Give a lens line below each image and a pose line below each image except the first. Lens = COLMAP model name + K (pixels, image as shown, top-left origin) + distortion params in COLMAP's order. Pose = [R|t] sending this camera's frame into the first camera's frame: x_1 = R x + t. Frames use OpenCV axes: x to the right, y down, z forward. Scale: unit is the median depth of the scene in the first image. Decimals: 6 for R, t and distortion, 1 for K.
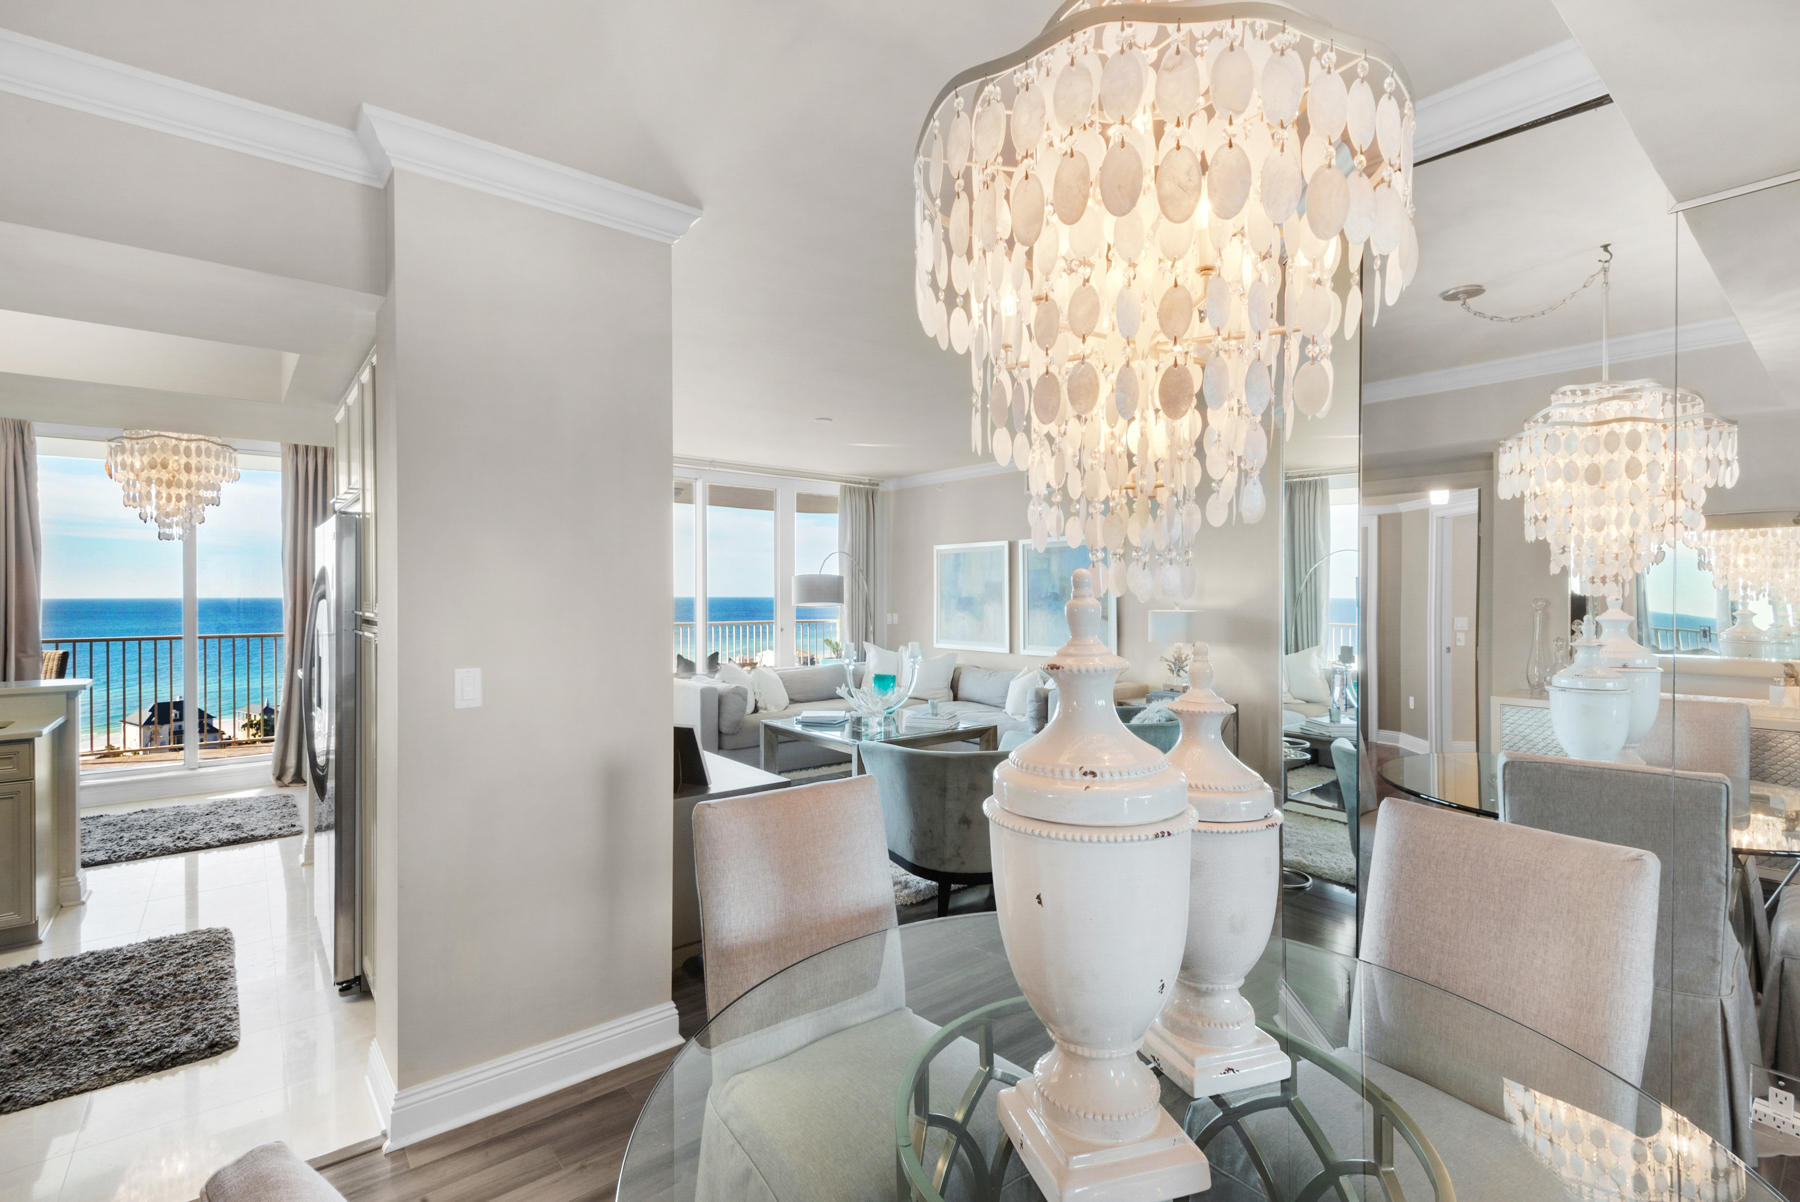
lens RADIAL K [[816.9, 0, 882.4], [0, 816.9, 591.8], [0, 0, 1]] dist [0.021579, -0.011985]
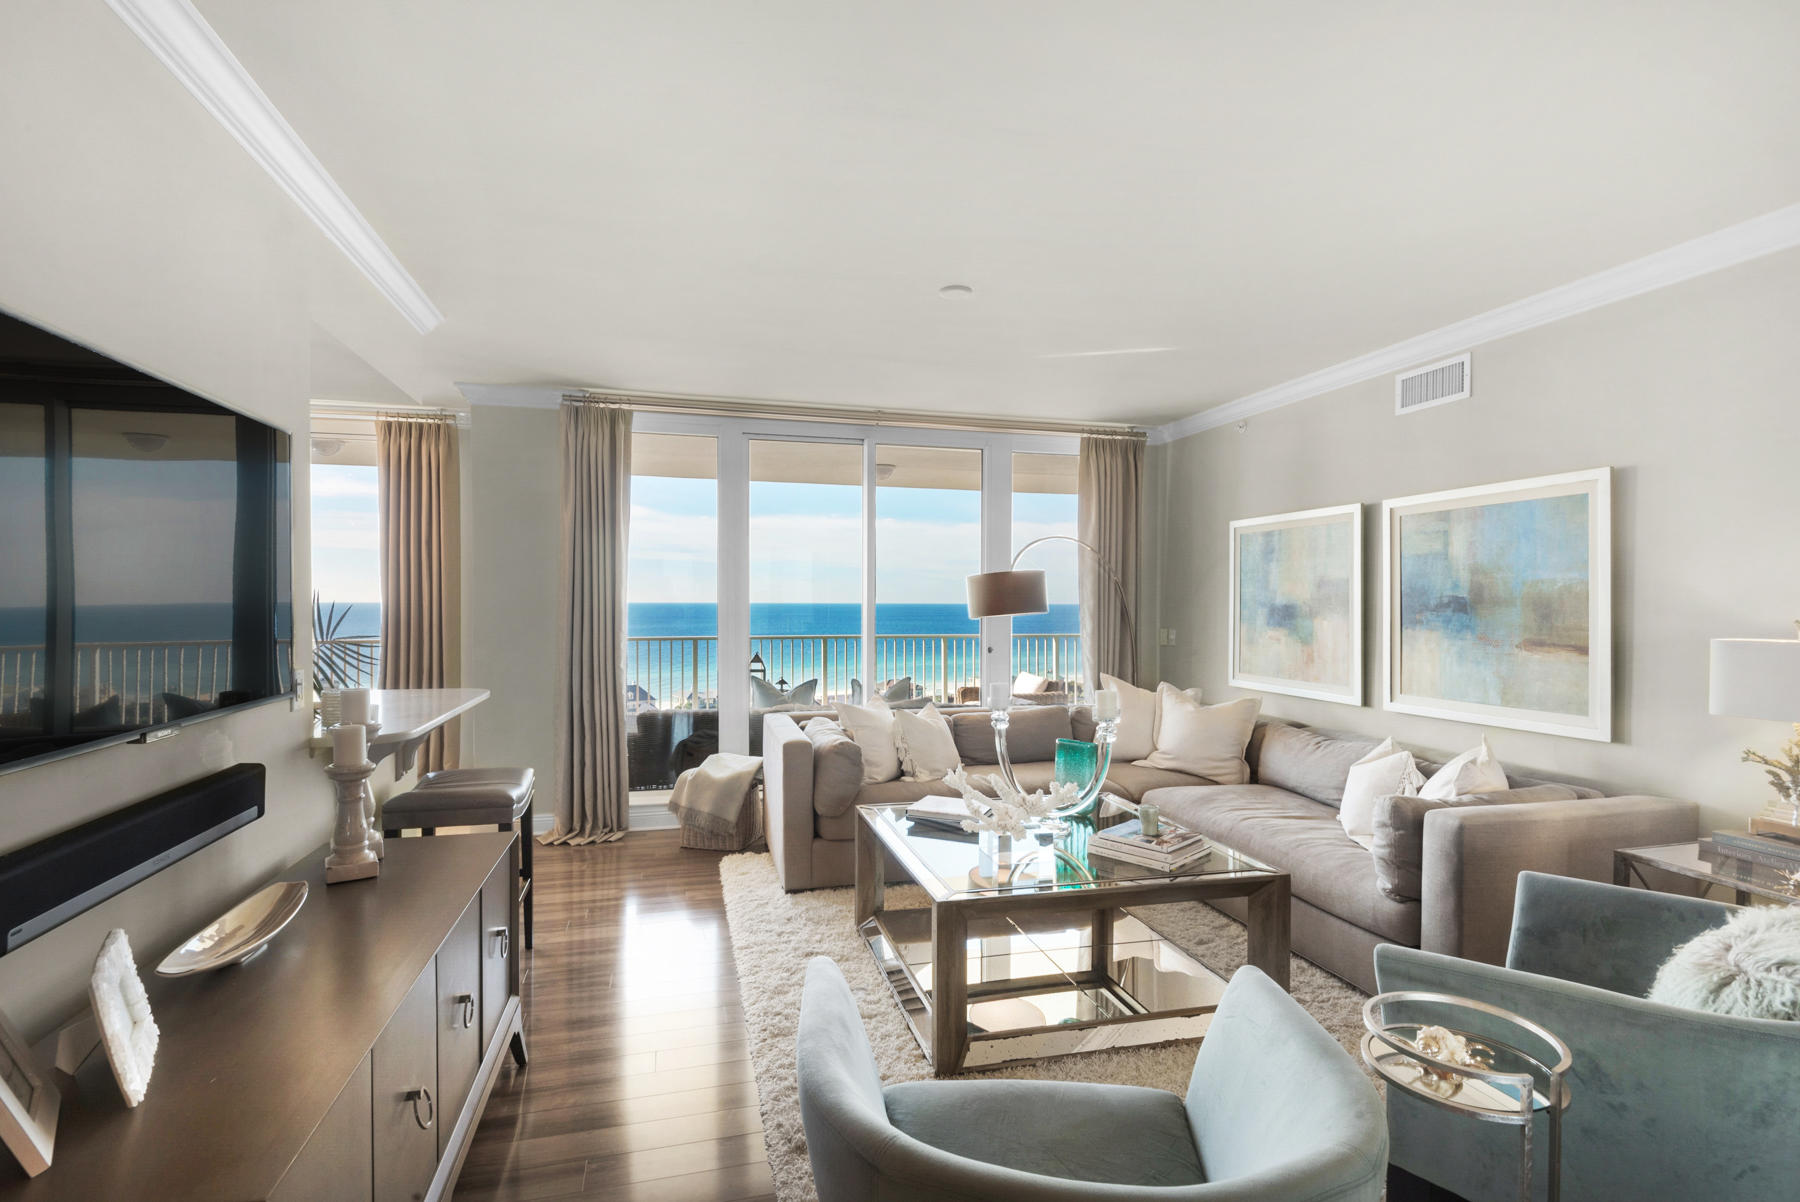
lens RADIAL K [[838.1, 0, 877.9], [0, 838.1, 612.1], [0, 0, 1]] dist [0.019247, -0.013967]
pose [[0.911638, 0.009952, -0.410873, 0.090249], [-0.003747, 0.999866, 0.015905, 0.003392], [0.410976, -0.012960, 0.911554, 0.342966]]
